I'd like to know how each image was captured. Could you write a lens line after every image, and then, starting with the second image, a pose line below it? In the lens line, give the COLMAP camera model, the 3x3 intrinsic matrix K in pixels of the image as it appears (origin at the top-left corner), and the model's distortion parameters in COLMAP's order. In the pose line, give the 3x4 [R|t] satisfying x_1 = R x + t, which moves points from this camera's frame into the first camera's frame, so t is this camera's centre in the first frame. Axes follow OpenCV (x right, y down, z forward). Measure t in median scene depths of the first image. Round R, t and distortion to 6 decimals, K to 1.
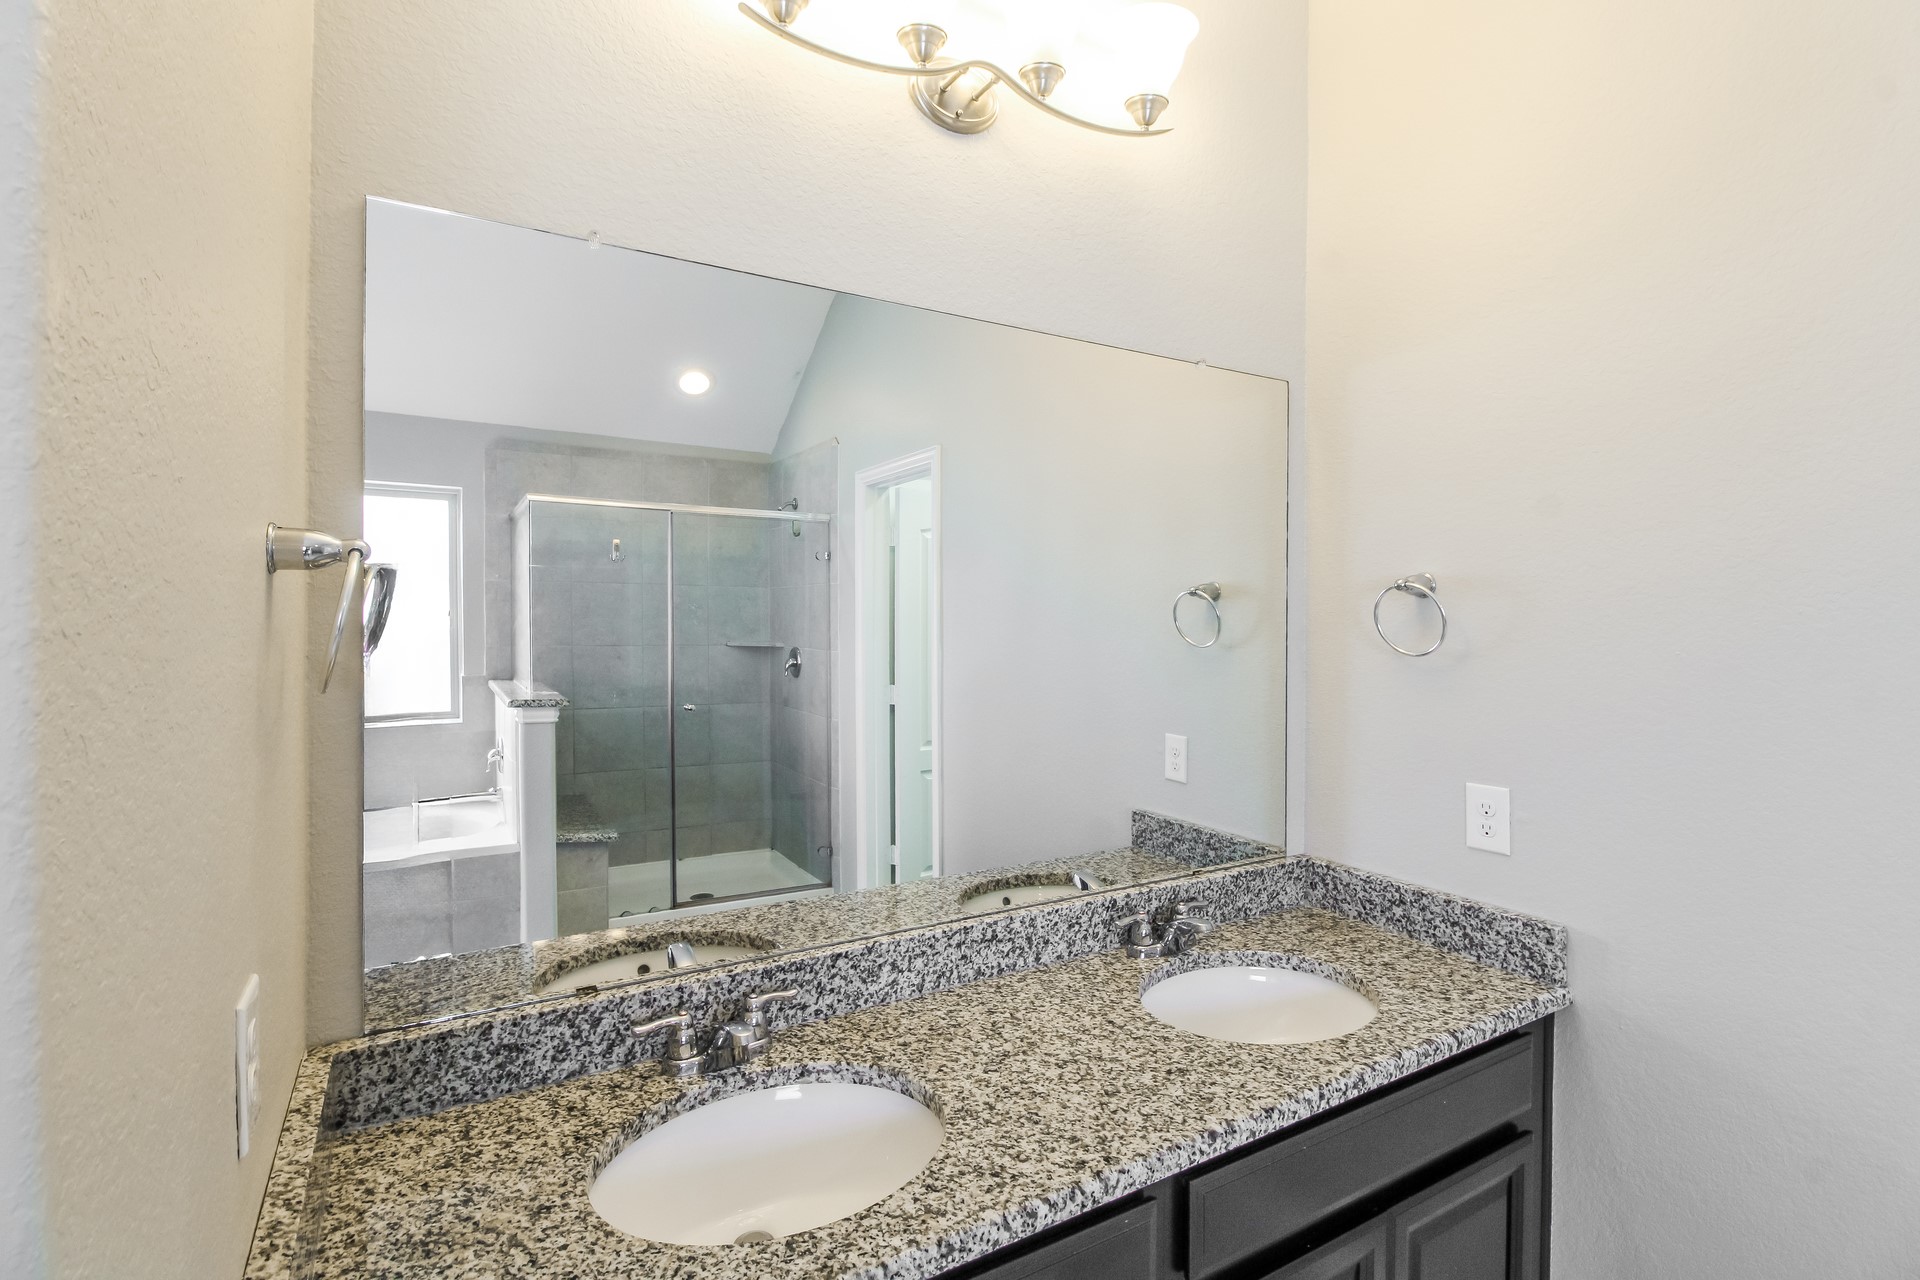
lens RADIAL K [[908.8, 0, 970.6], [0, 908.8, 617.2], [0, 0, 1]] dist [0.004229, -0.013504]
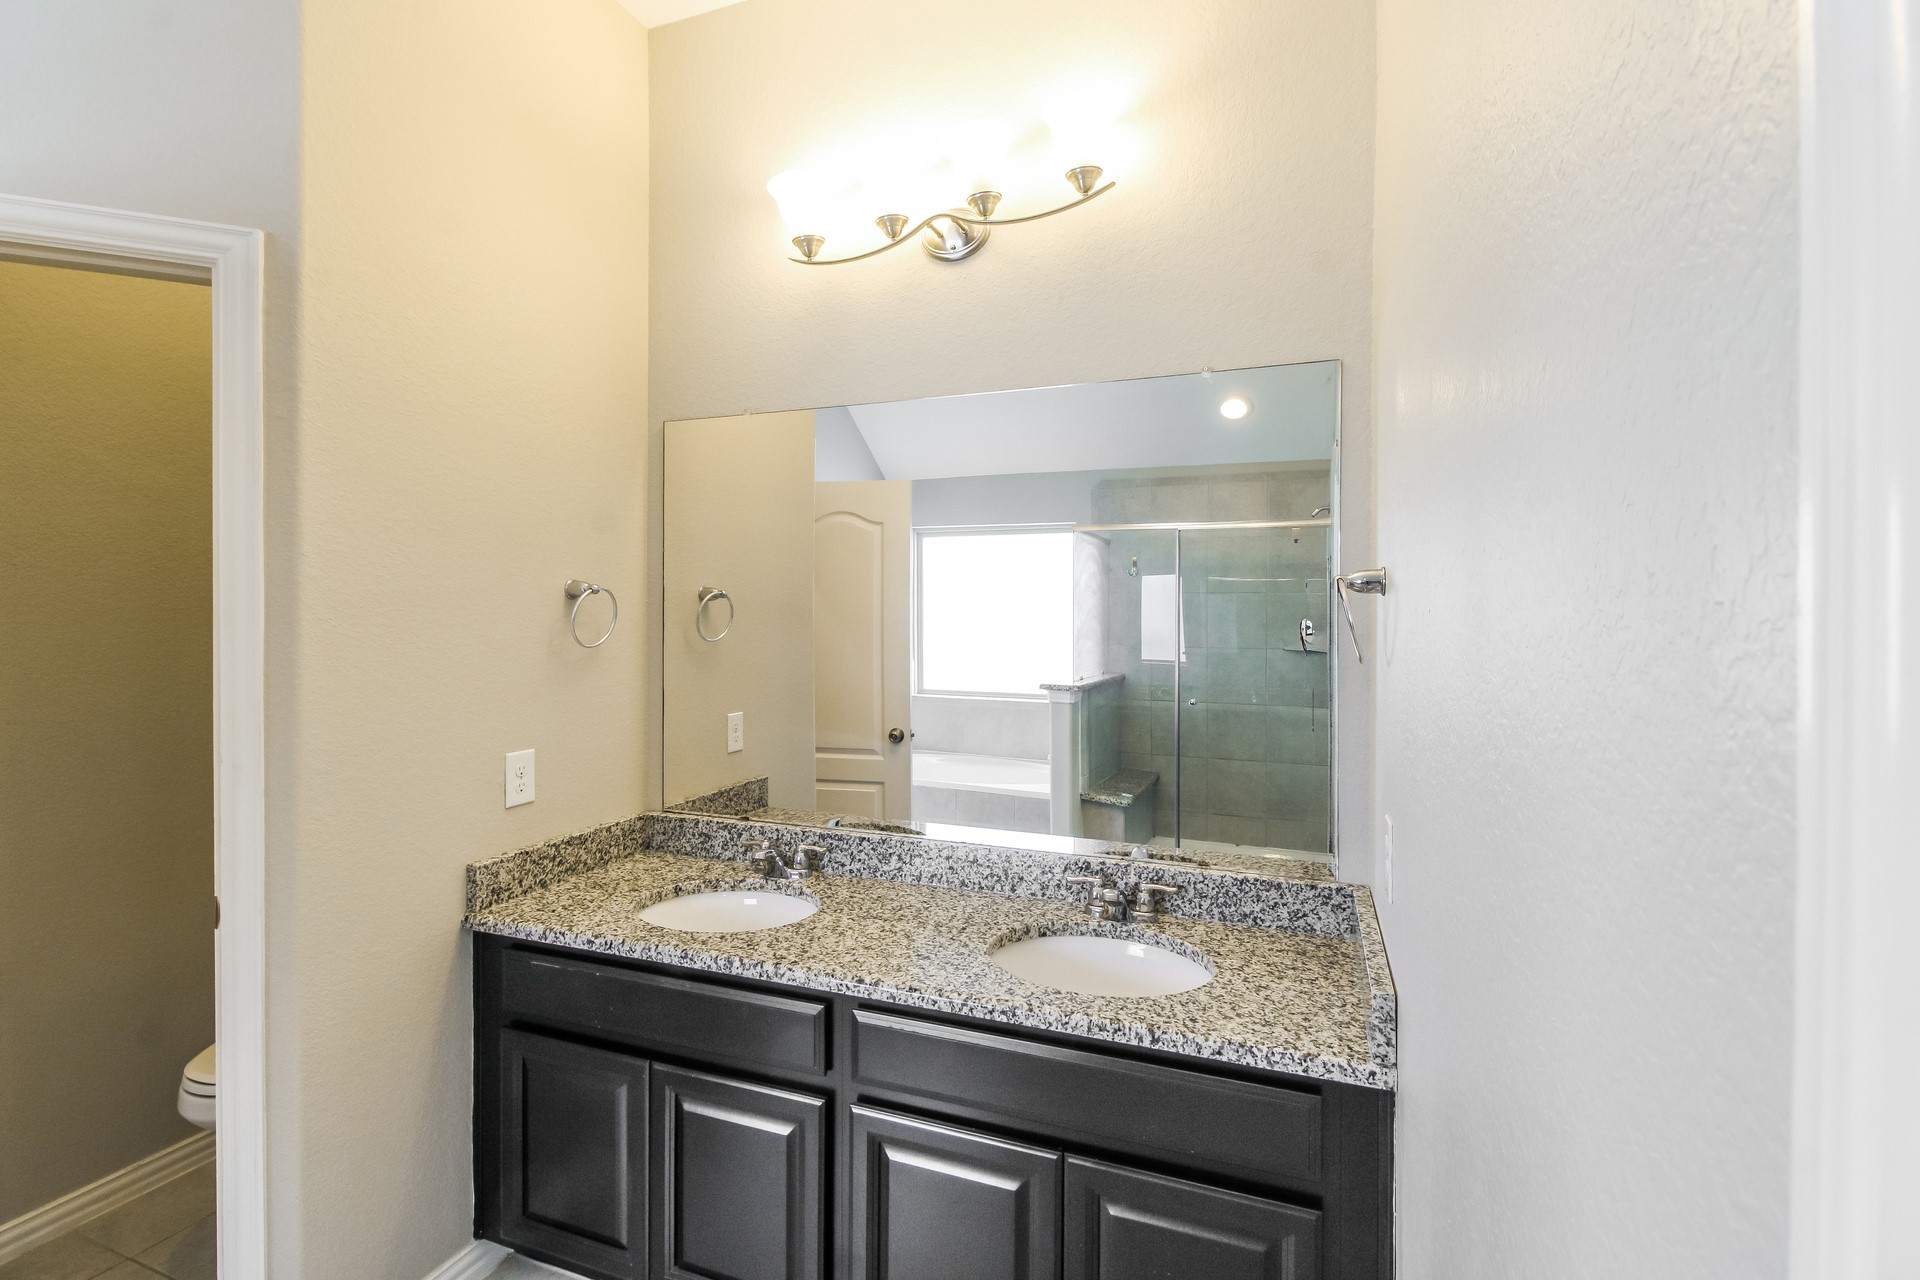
lens RADIAL K [[908.8, 0, 970.6], [0, 908.8, 617.2], [0, 0, 1]] dist [0.004229, -0.013504]
pose [[0.610481, 0.002402, -0.792027, 1.132398], [-0.005733, 0.999983, -0.001386, 0.001687], [0.792010, 0.005387, 0.610484, 0.202272]]
